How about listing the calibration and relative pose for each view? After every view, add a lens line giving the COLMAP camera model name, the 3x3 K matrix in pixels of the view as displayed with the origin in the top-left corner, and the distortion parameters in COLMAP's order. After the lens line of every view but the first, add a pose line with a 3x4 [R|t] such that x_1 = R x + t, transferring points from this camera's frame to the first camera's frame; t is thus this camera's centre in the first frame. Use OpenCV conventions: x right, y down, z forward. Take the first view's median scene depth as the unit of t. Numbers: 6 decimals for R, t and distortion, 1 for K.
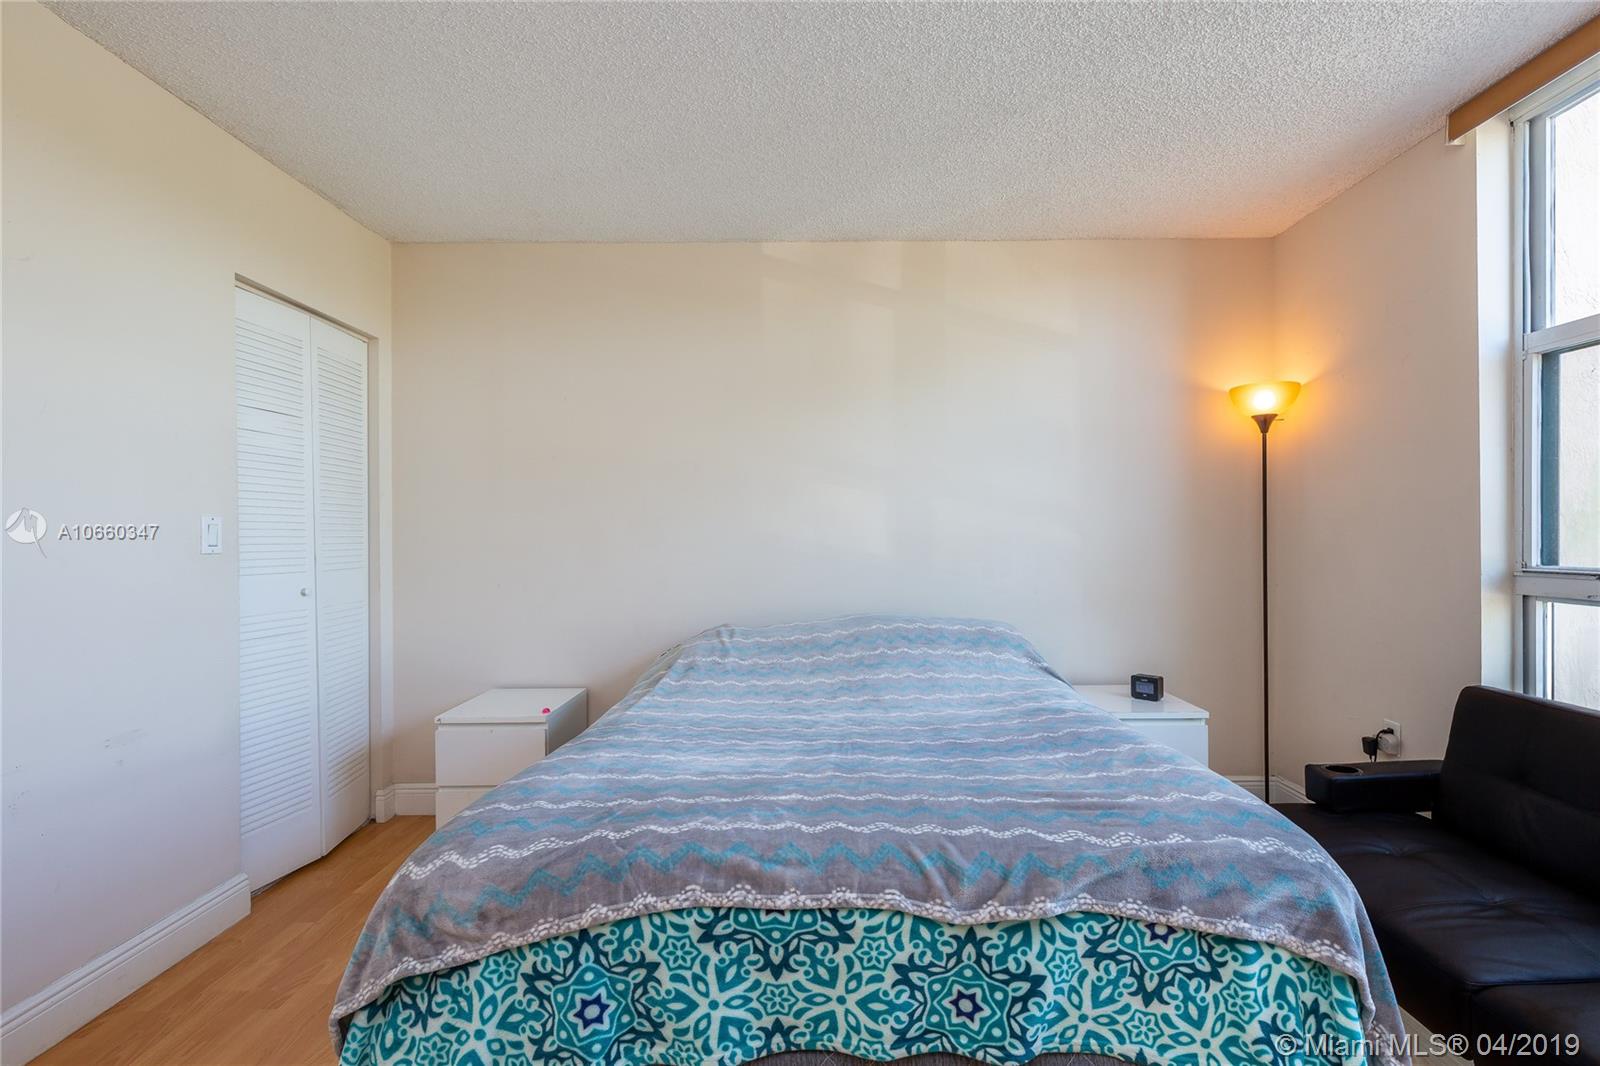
lens RADIAL K [[725.8, 0, 835.2], [0, 725.8, 541.4], [0, 0, 1]] dist [0.005056, -0.002709]
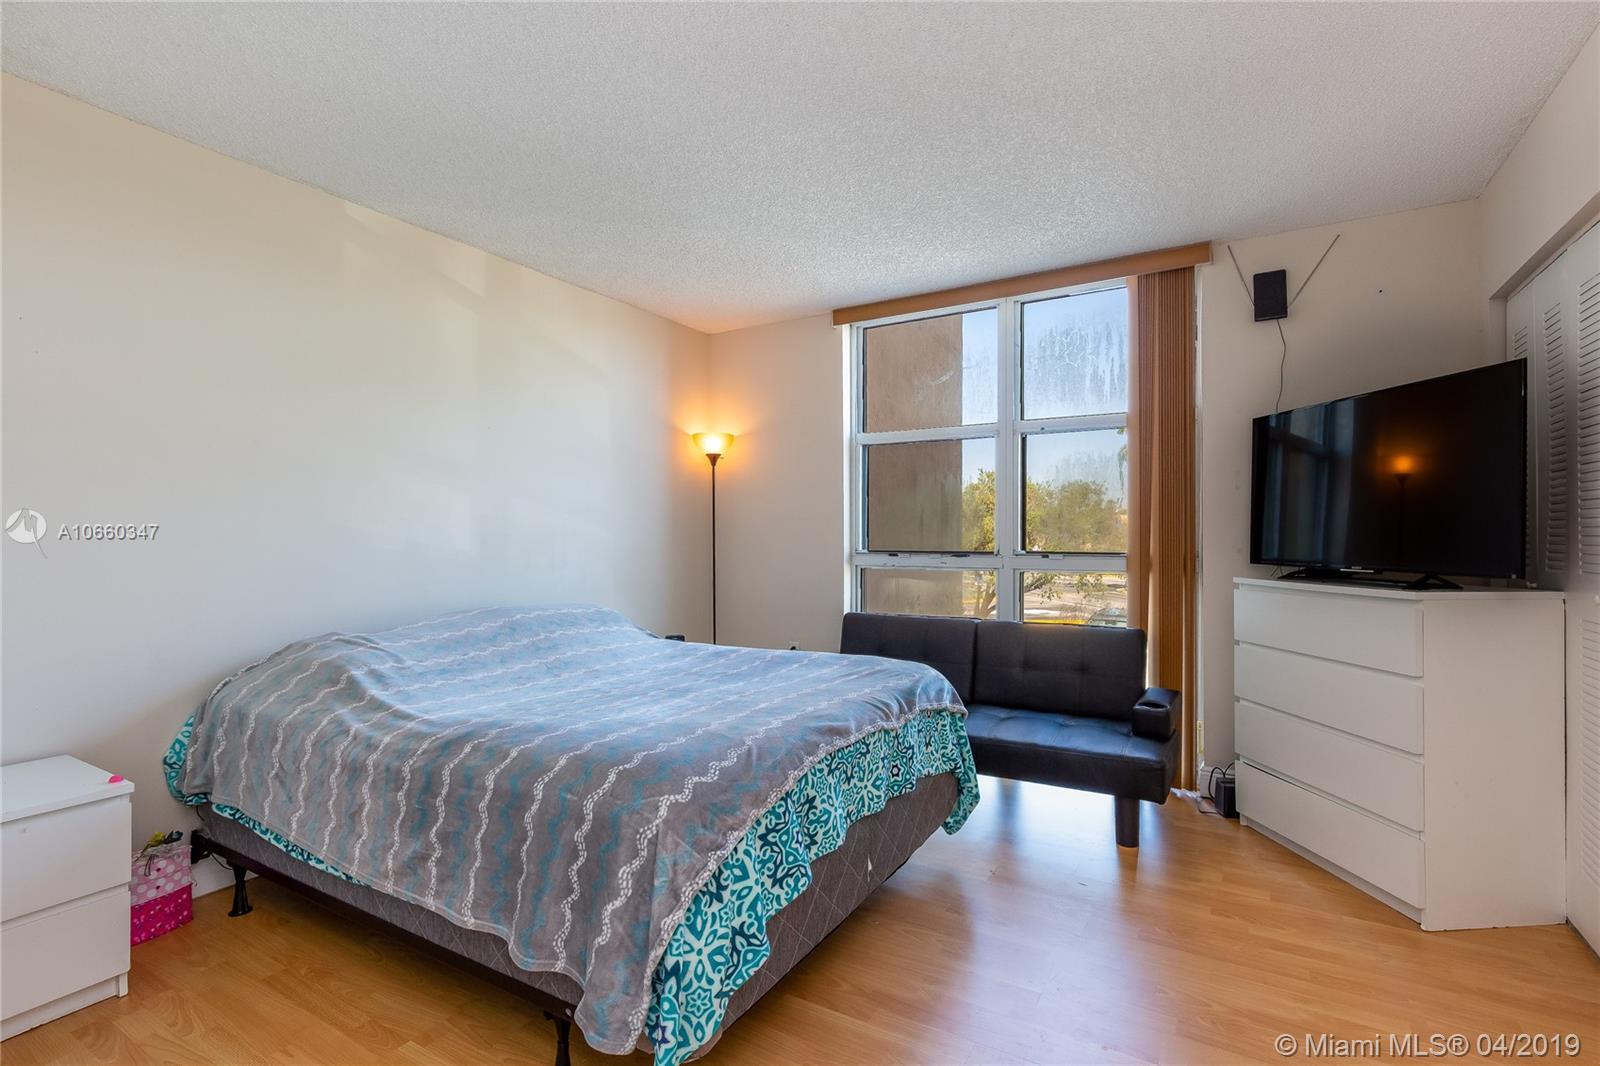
lens RADIAL K [[725.8, 0, 803.0], [0, 725.8, 538.4], [0, 0, 1]] dist [0.005056, -0.002709]
pose [[0.522453, 0.002927, 0.852663, -1.612199], [0.001893, 0.999988, -0.004593, 0.019057], [-0.852666, 0.004014, 0.522441, 0.182947]]
